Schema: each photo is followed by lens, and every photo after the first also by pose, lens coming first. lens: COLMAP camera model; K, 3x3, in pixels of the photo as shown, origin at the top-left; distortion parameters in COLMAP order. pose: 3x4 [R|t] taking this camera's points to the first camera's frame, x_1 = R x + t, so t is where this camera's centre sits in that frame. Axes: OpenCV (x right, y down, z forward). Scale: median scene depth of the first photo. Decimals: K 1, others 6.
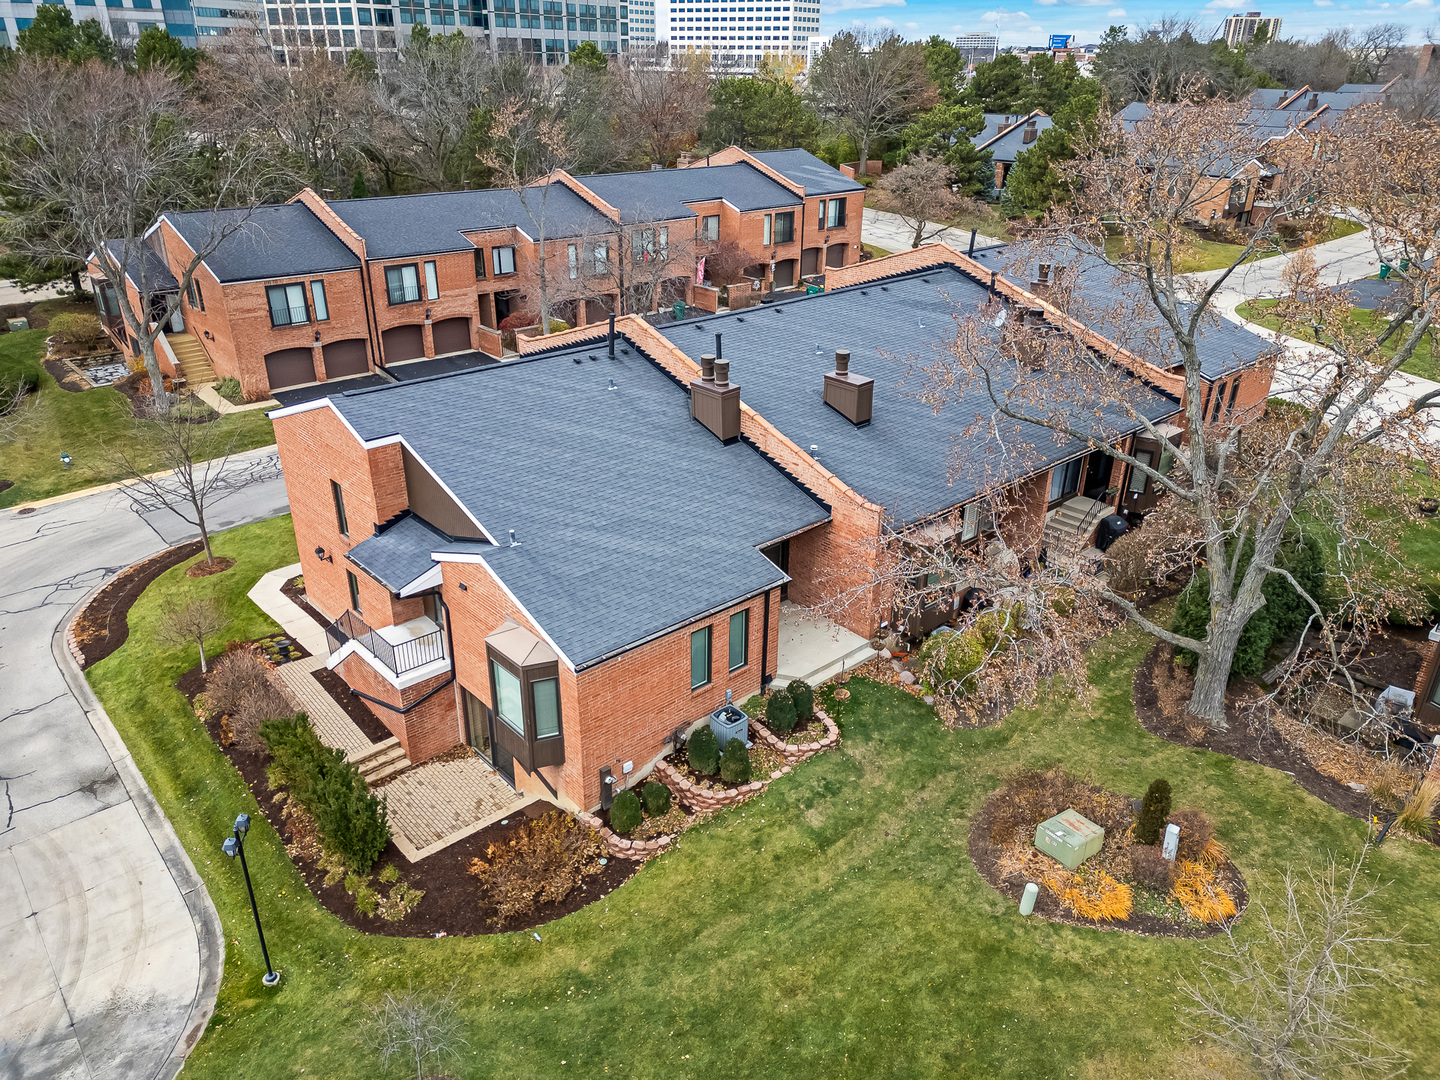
lens RADIAL K [[1013.4, 0, 721.4], [0, 1013.4, 545.4], [0, 0, 1]] dist [0.046817, -0.020844]
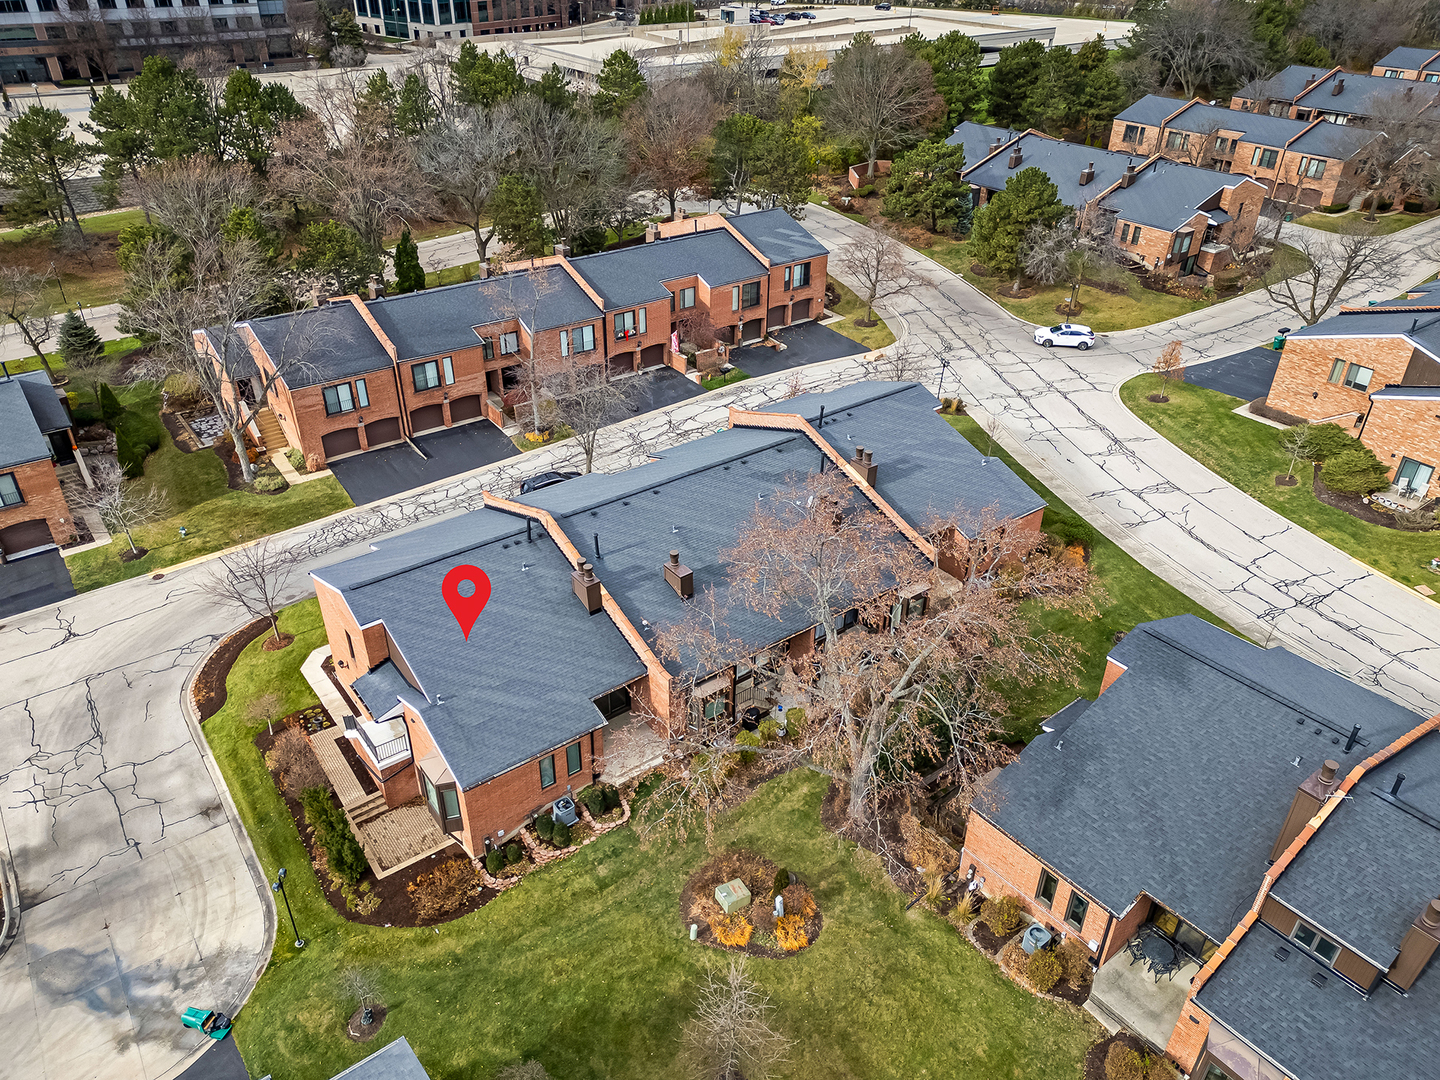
lens RADIAL K [[1013.4, 0, 727.0], [0, 1013.4, 543.1], [0, 0, 1]] dist [0.046817, -0.020844]
pose [[0.996508, 0.049795, -0.067021, 0.347614], [-0.041449, 0.991832, 0.120626, -0.452002], [0.072480, -0.117427, 0.990433, -0.584545]]
